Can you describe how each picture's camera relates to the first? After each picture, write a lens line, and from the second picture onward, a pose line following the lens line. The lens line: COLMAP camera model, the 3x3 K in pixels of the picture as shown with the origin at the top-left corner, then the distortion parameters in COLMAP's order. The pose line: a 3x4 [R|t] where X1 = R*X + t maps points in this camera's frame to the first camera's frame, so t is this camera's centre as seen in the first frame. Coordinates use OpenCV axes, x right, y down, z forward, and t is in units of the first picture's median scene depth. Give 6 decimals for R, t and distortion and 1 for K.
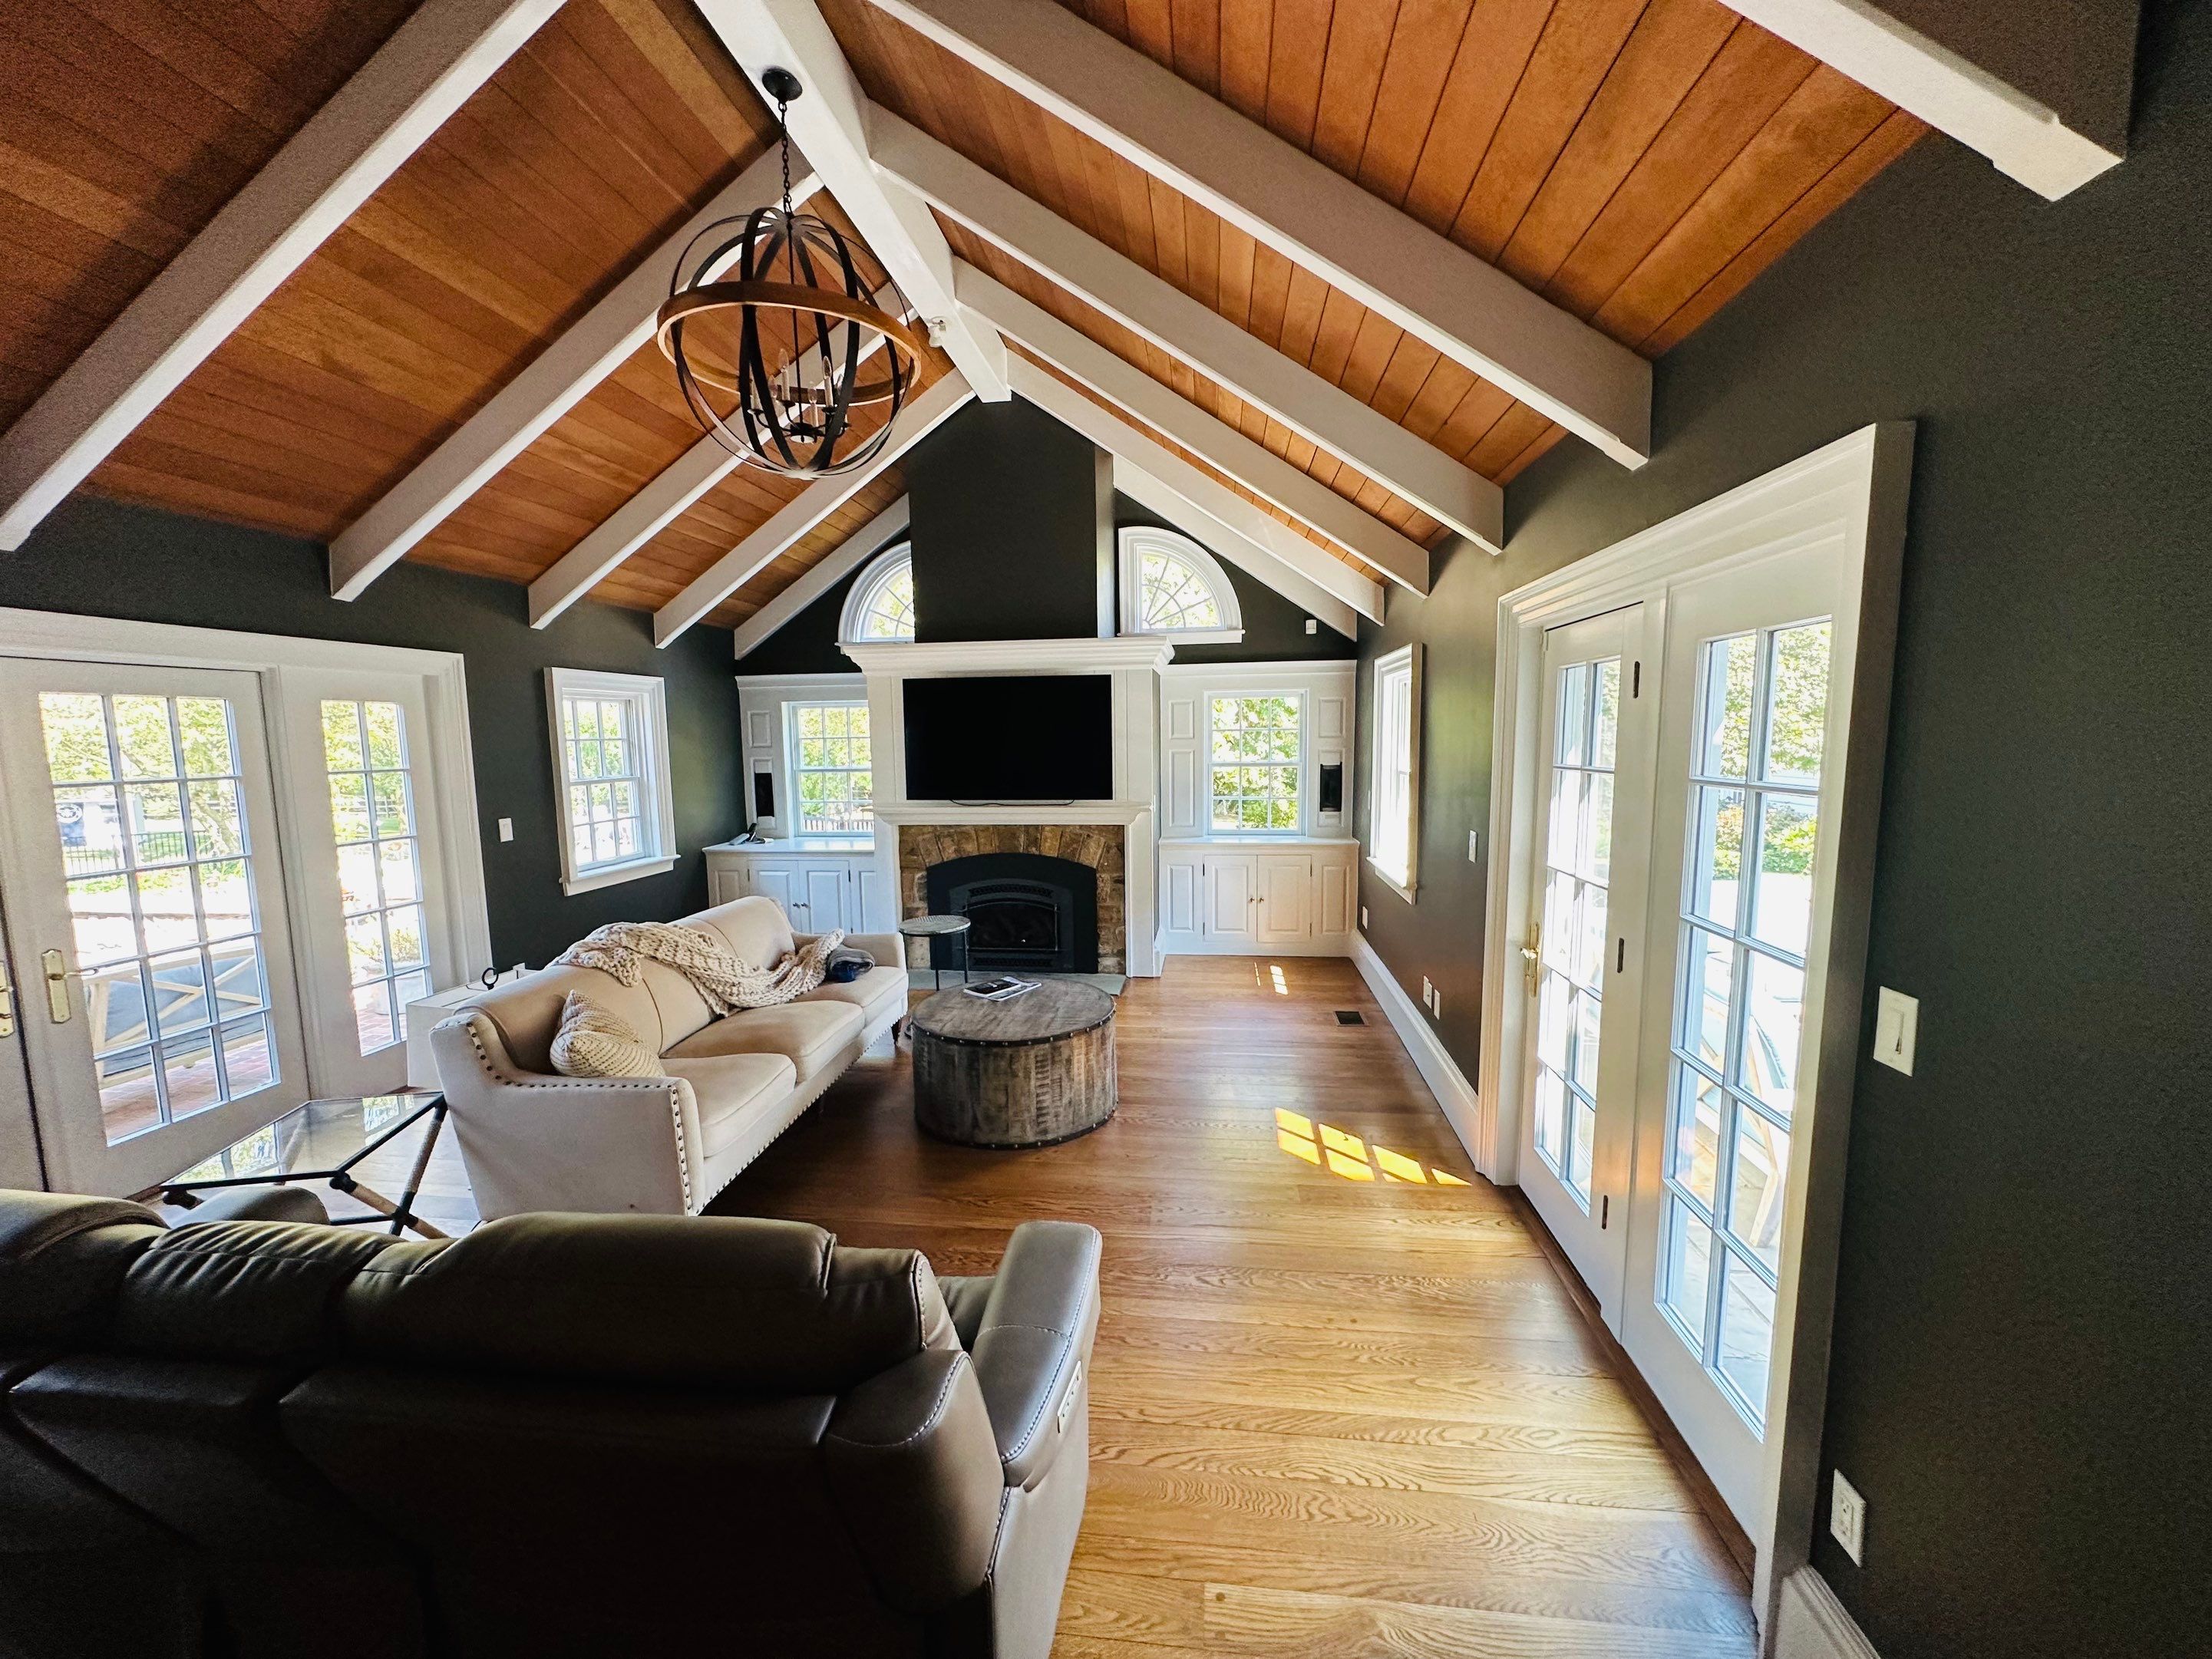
lens RADIAL K [[881.0, 0, 1102.7], [0, 881.0, 832.1], [0, 0, 1]] dist [0.000300, 0.000442]
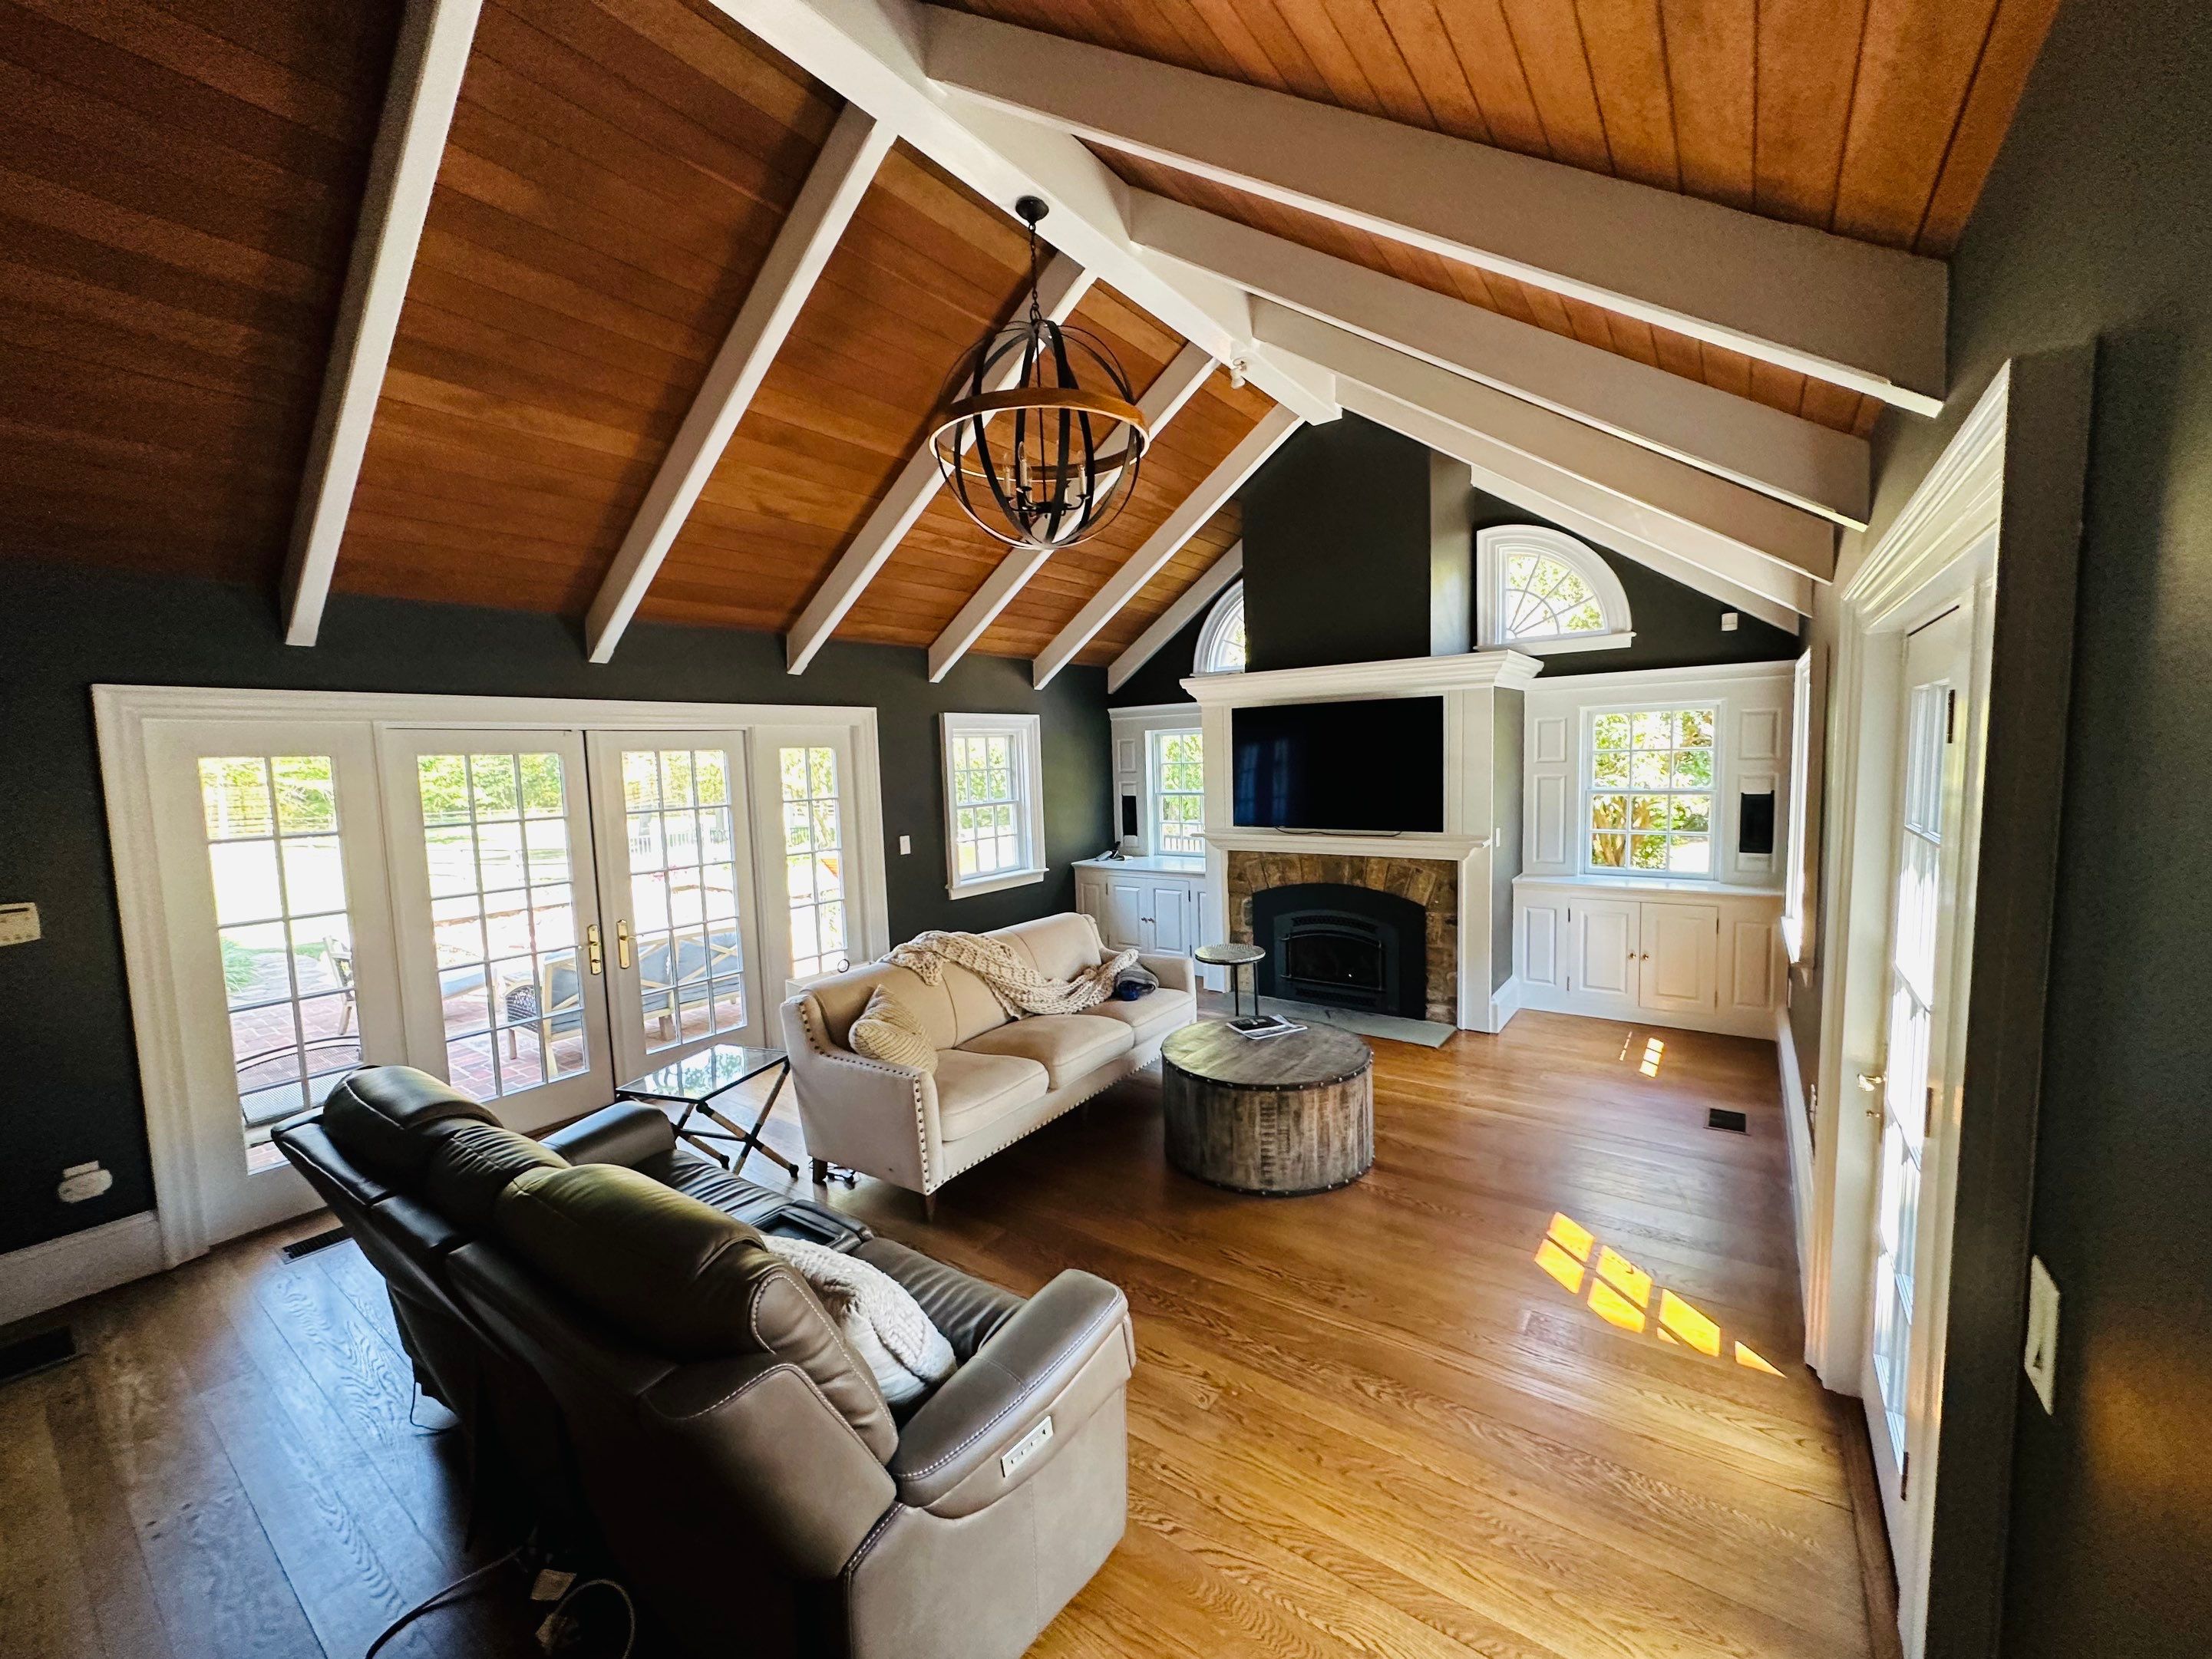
lens RADIAL K [[881.0, 0, 1102.7], [0, 881.0, 832.1], [0, 0, 1]] dist [0.000300, 0.000442]
pose [[0.876601, 0.028730, -0.480359, 0.190068], [-0.033983, 0.999420, -0.002241, -0.031228], [0.480016, 0.018289, 0.877069, 0.042537]]
